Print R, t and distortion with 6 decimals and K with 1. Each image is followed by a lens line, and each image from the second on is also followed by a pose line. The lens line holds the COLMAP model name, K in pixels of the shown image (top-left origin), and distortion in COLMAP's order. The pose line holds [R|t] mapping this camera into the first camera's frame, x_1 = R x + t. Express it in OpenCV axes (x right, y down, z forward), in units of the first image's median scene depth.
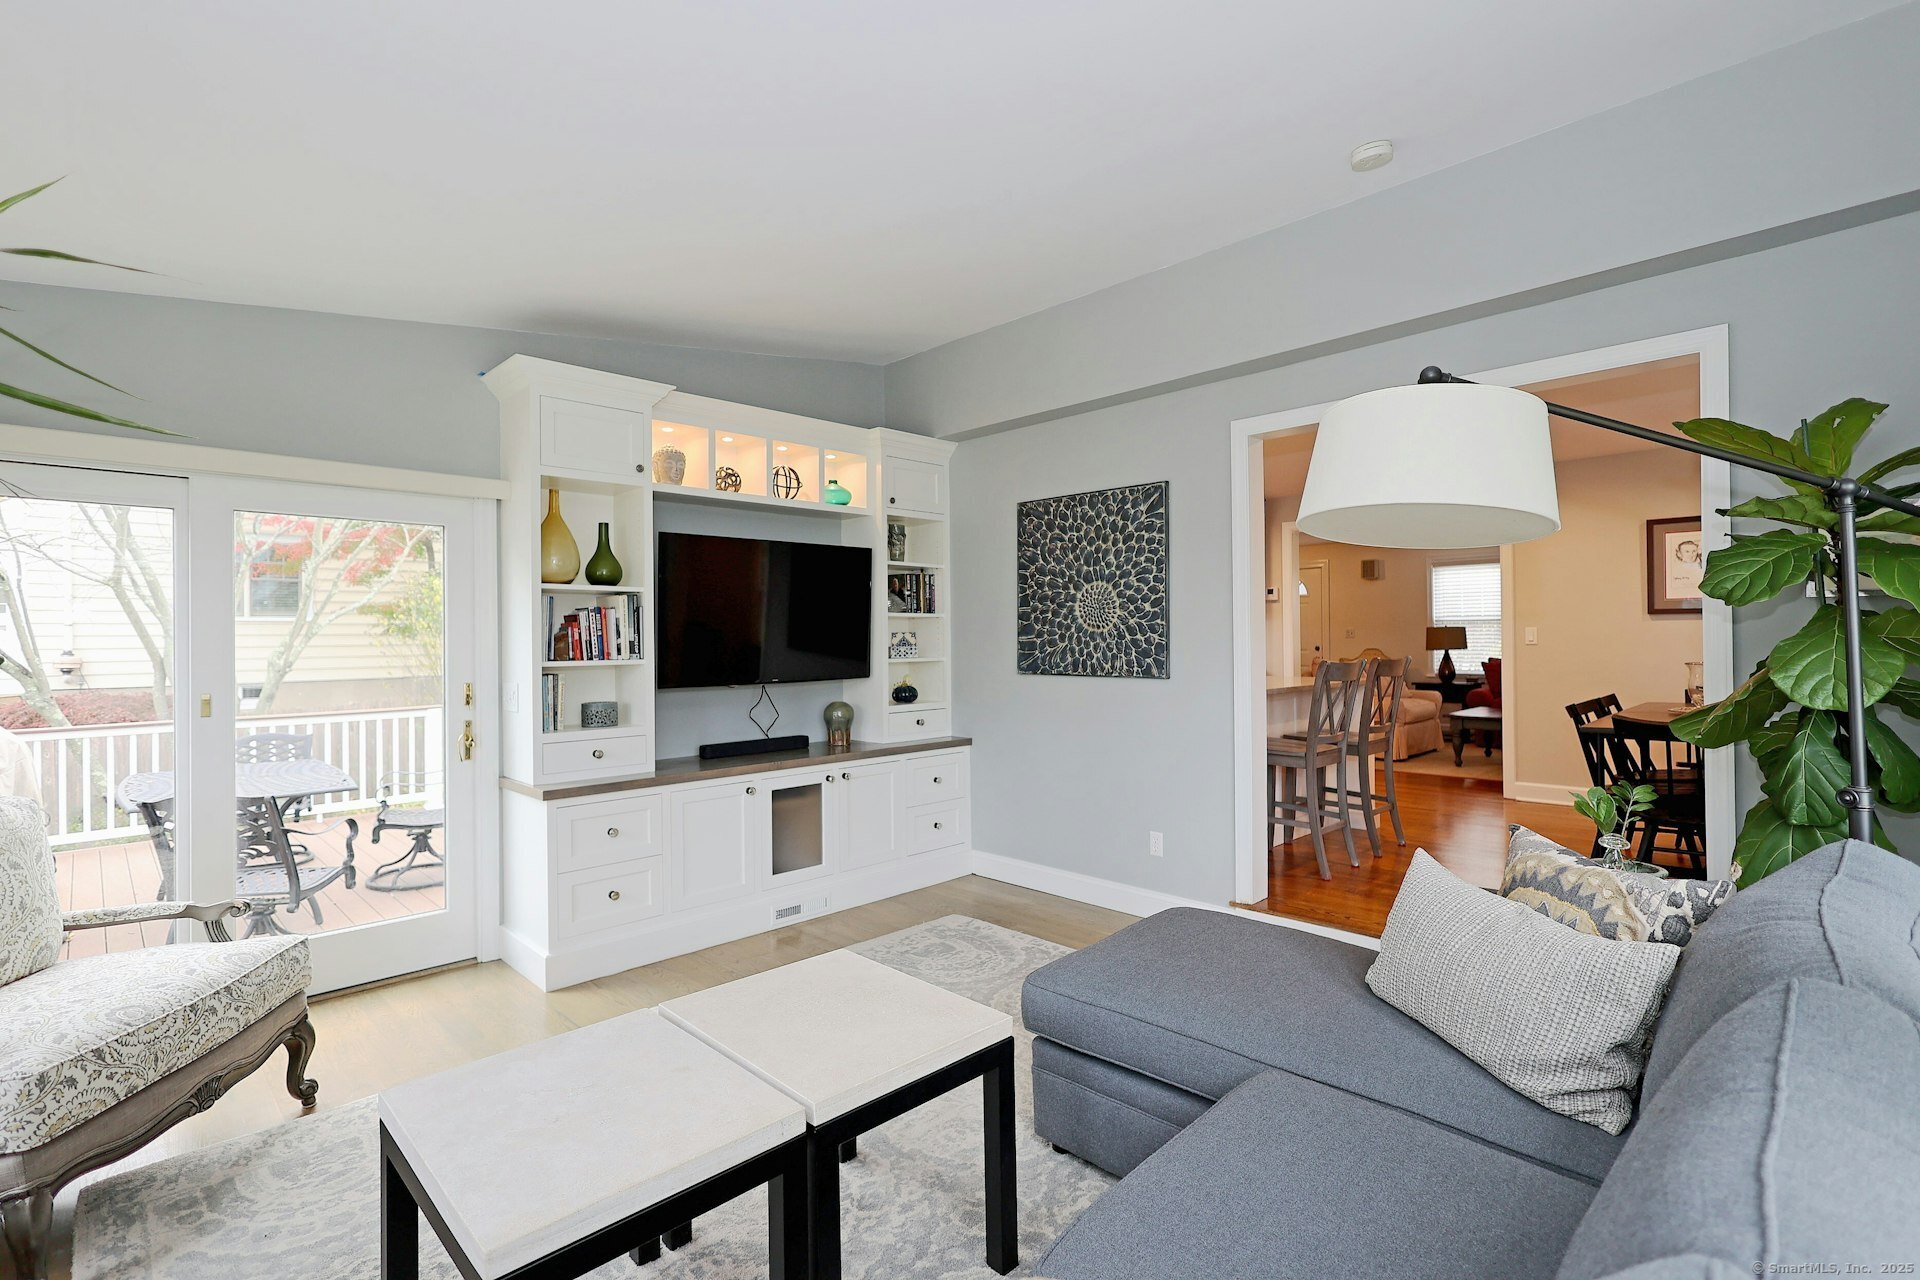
lens RADIAL K [[894.2, 0, 966.3], [0, 894.2, 642.0], [0, 0, 1]] dist [0.000582, 0.001198]
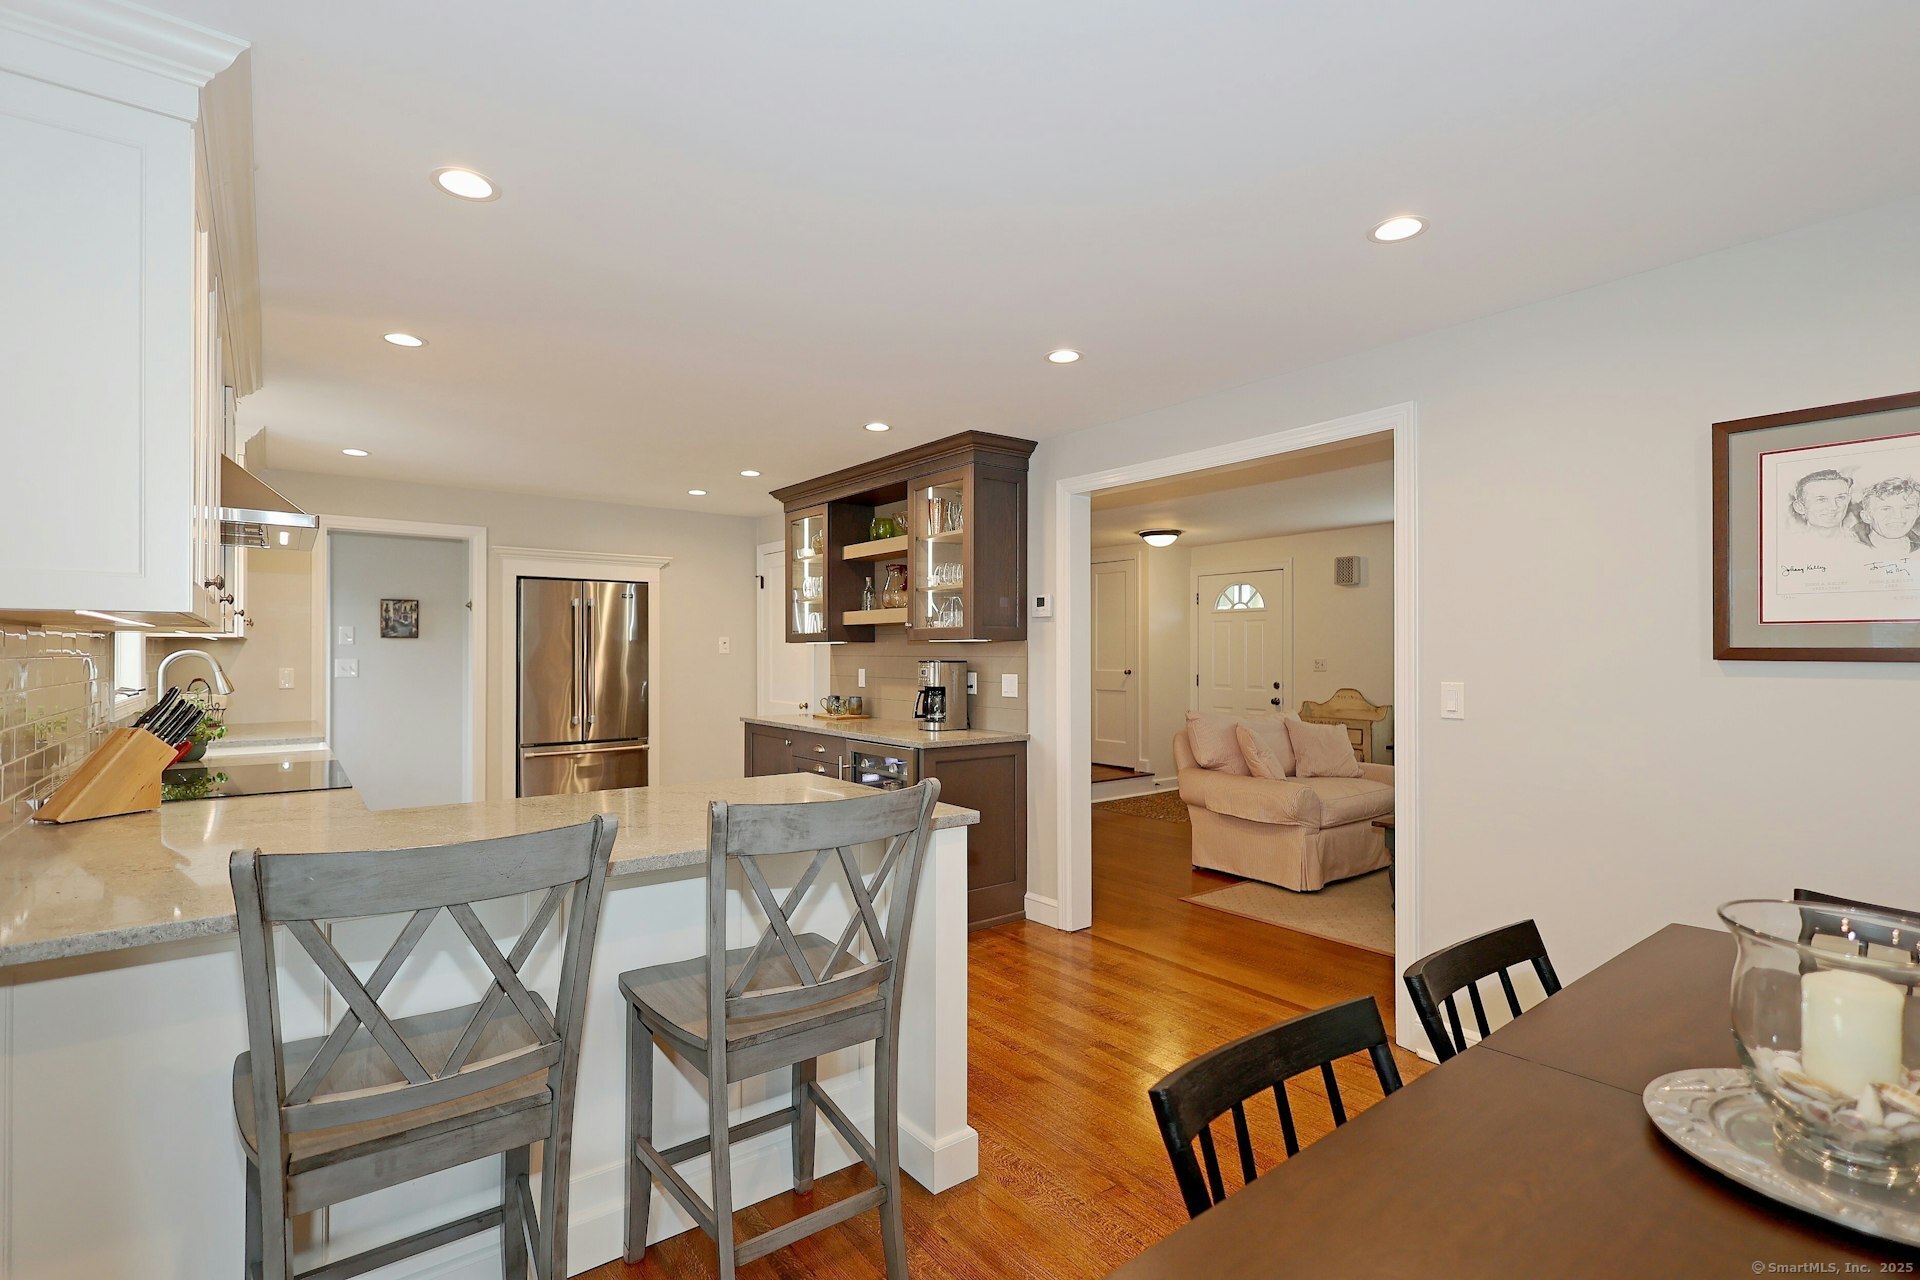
lens RADIAL K [[888.4, 0, 973.1], [0, 888.4, 641.7], [0, 0, 1]] dist [0.000687, 0.000321]
pose [[0.992584, 0.016590, -0.120424, 0.335101], [-0.017917, 0.999790, -0.009946, -0.020938], [0.120234, 0.012030, 0.992673, 0.395428]]
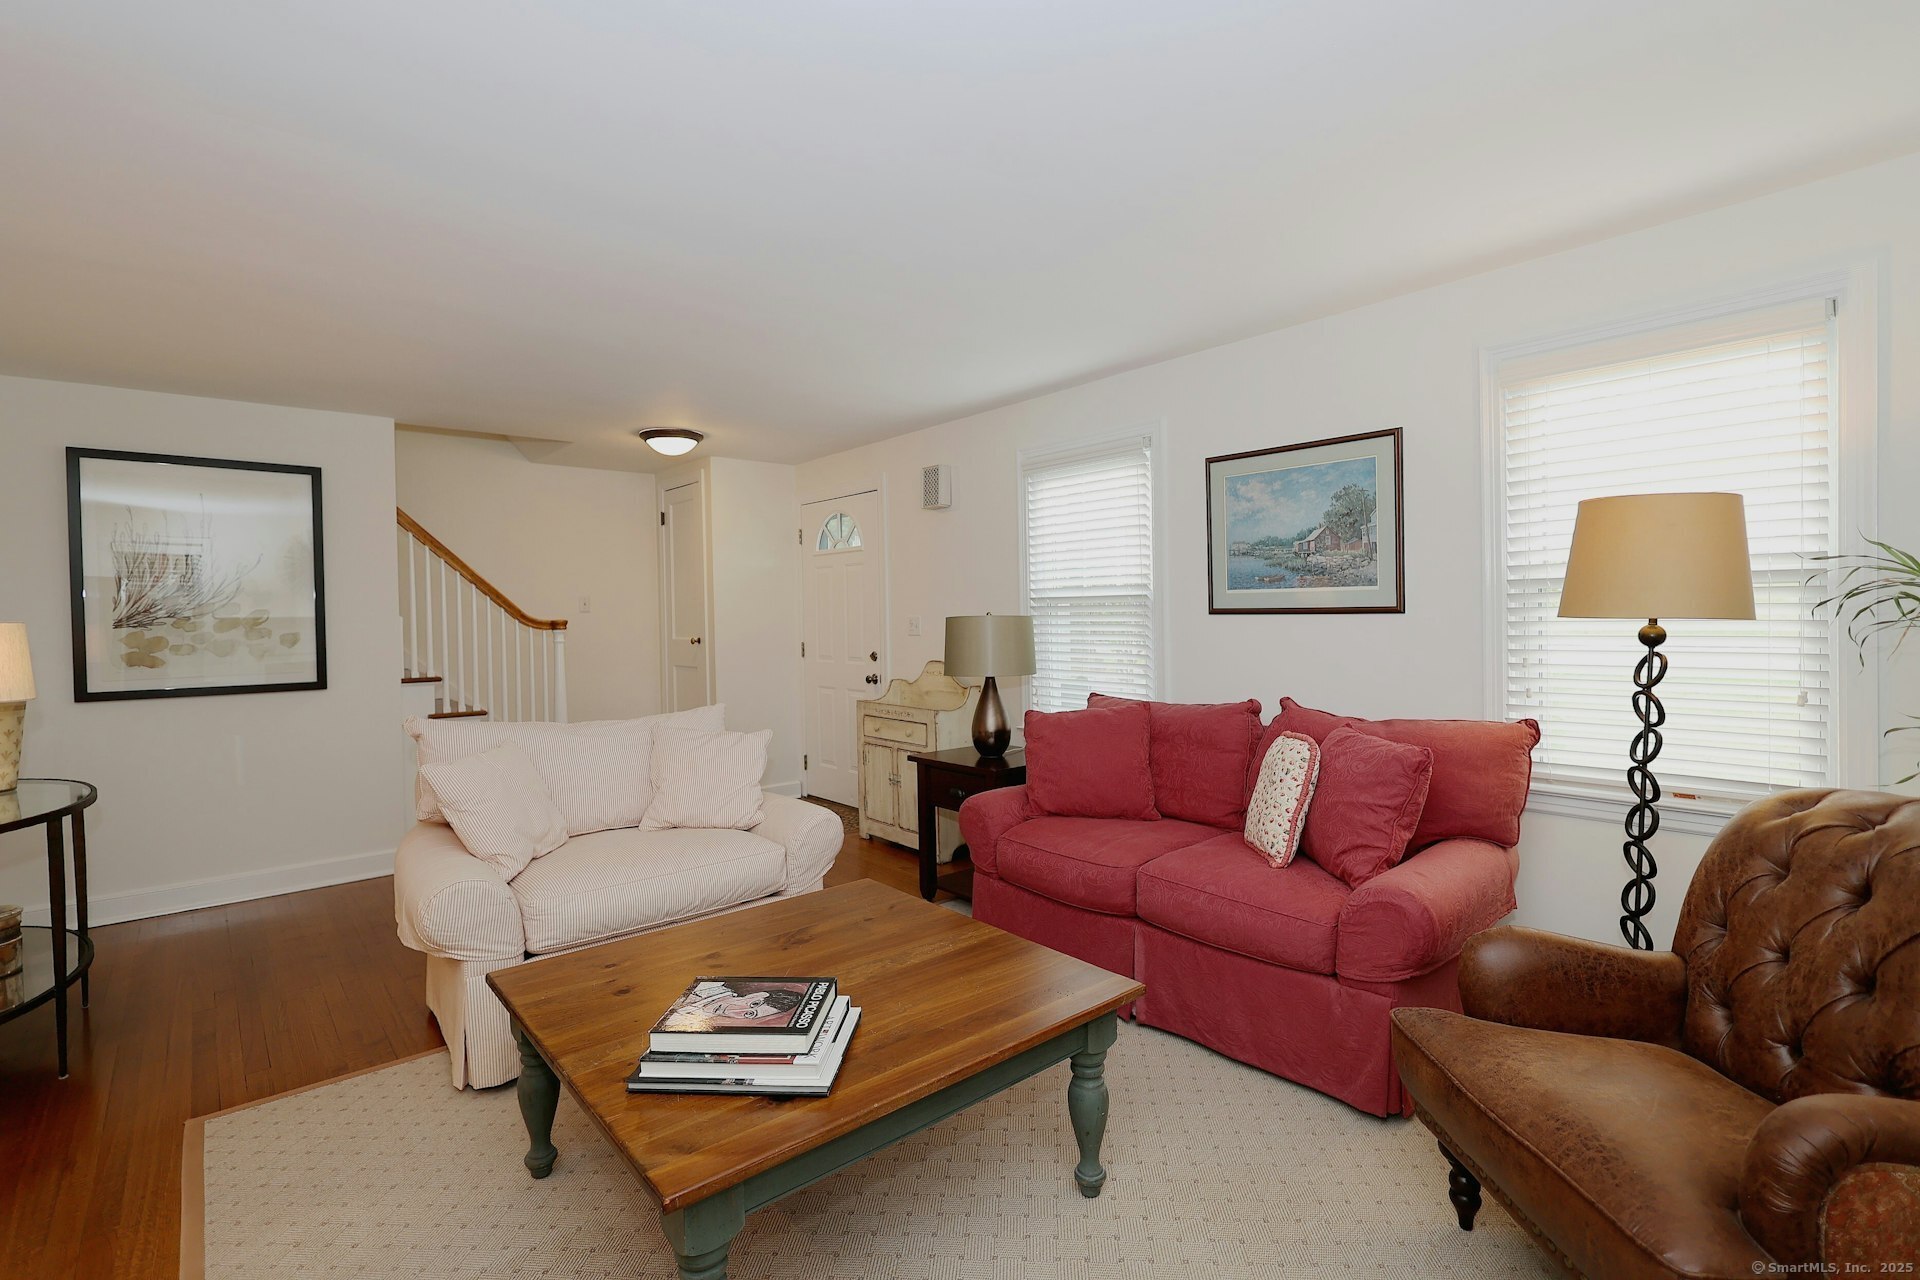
lens RADIAL K [[888.4, 0, 960.4], [0, 888.4, 638.0], [0, 0, 1]] dist [0.000687, 0.000321]
pose [[0.996872, 0.001127, -0.079030, 0.666271], [0.001470, 0.999461, 0.032792, -0.025077], [0.079024, -0.032806, 0.996333, 0.723664]]
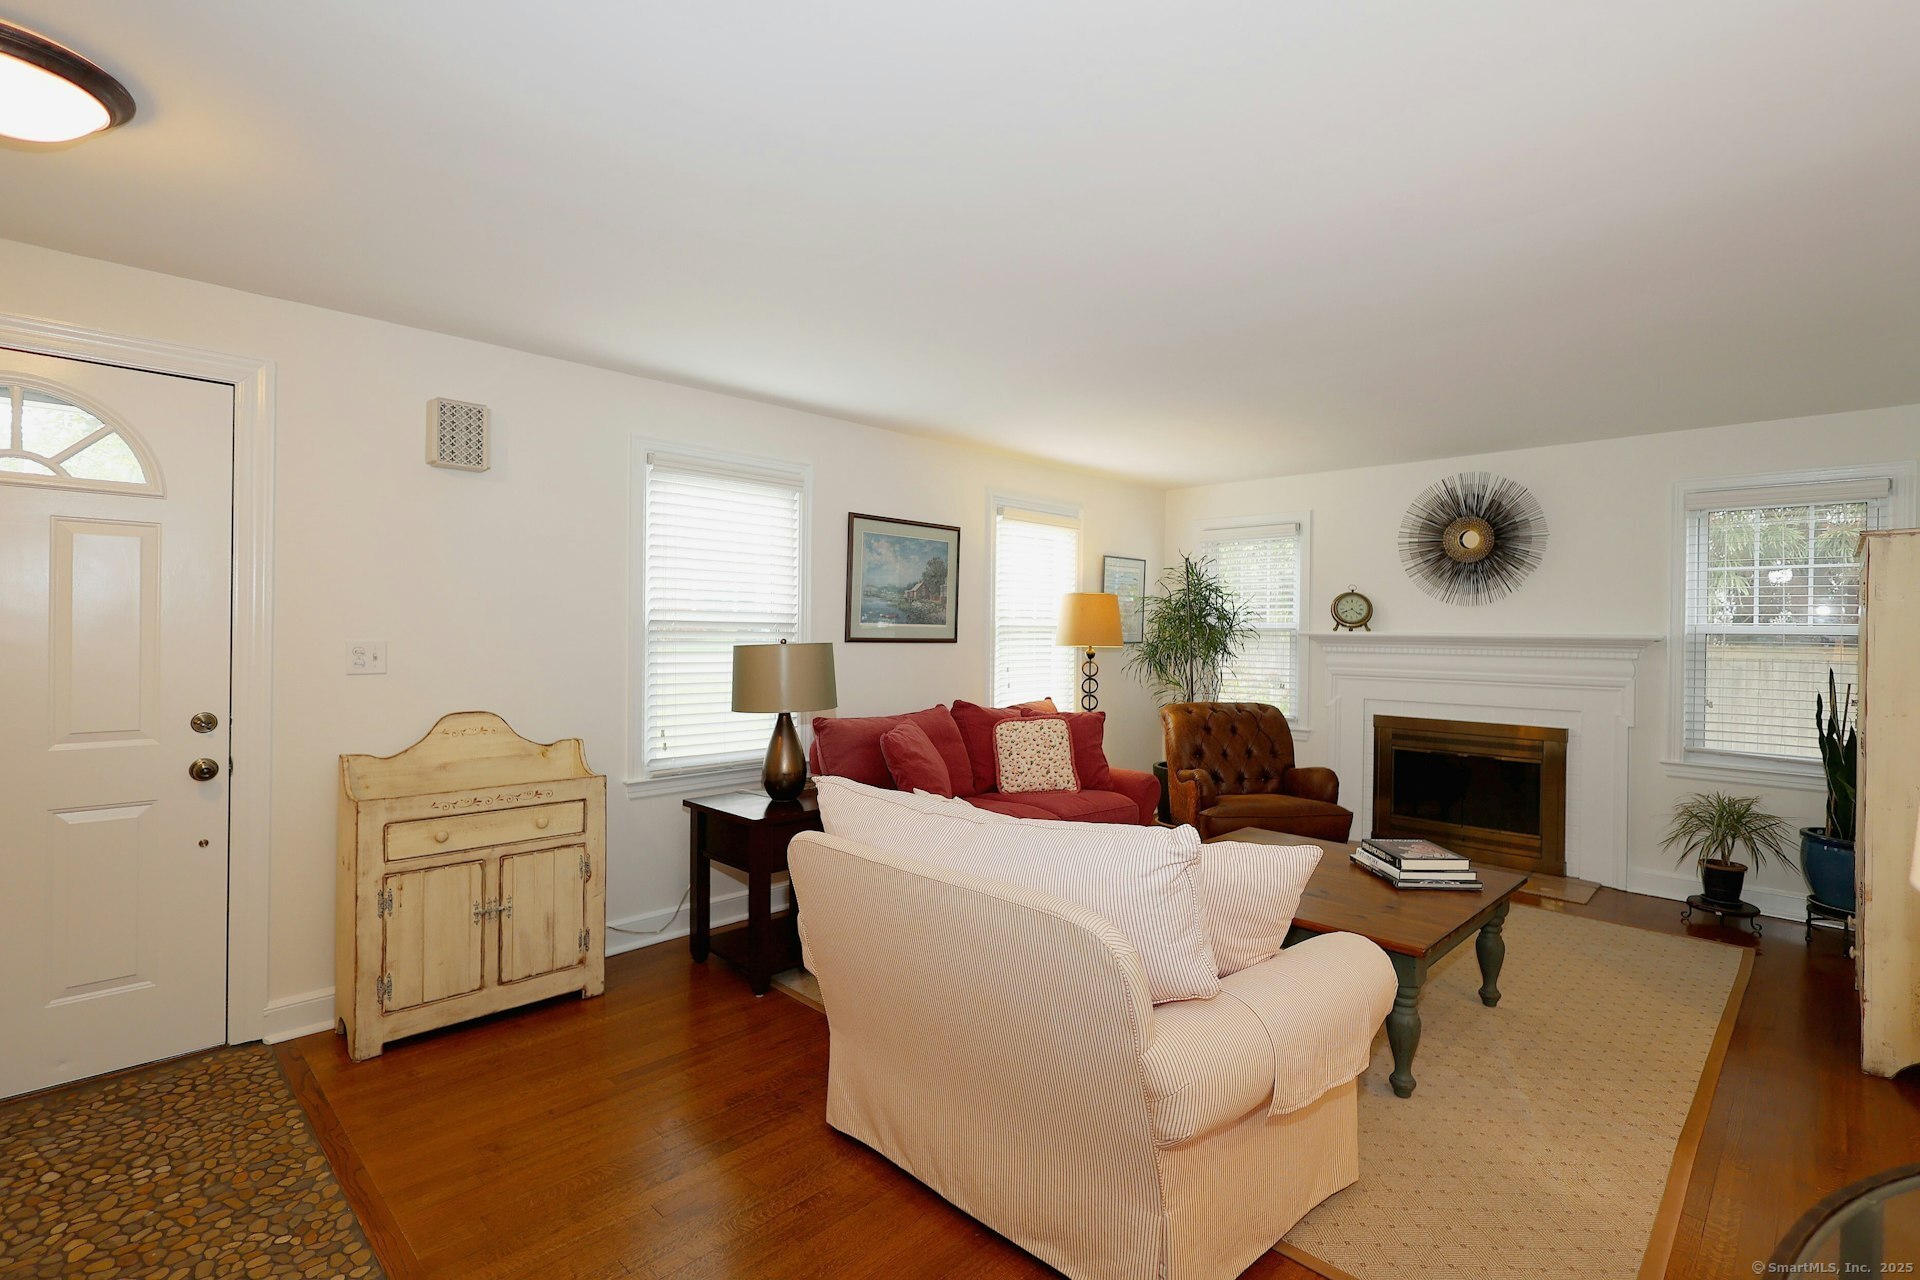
lens RADIAL K [[888.4, 0, 956.8], [0, 888.4, 634.6], [0, 0, 1]] dist [0.000687, 0.000321]
pose [[-0.004239, 0.010929, 0.999931, 0.217489], [-0.014254, 0.999838, -0.010988, -0.021726], [-0.999889, -0.014300, -0.004082, 1.117967]]
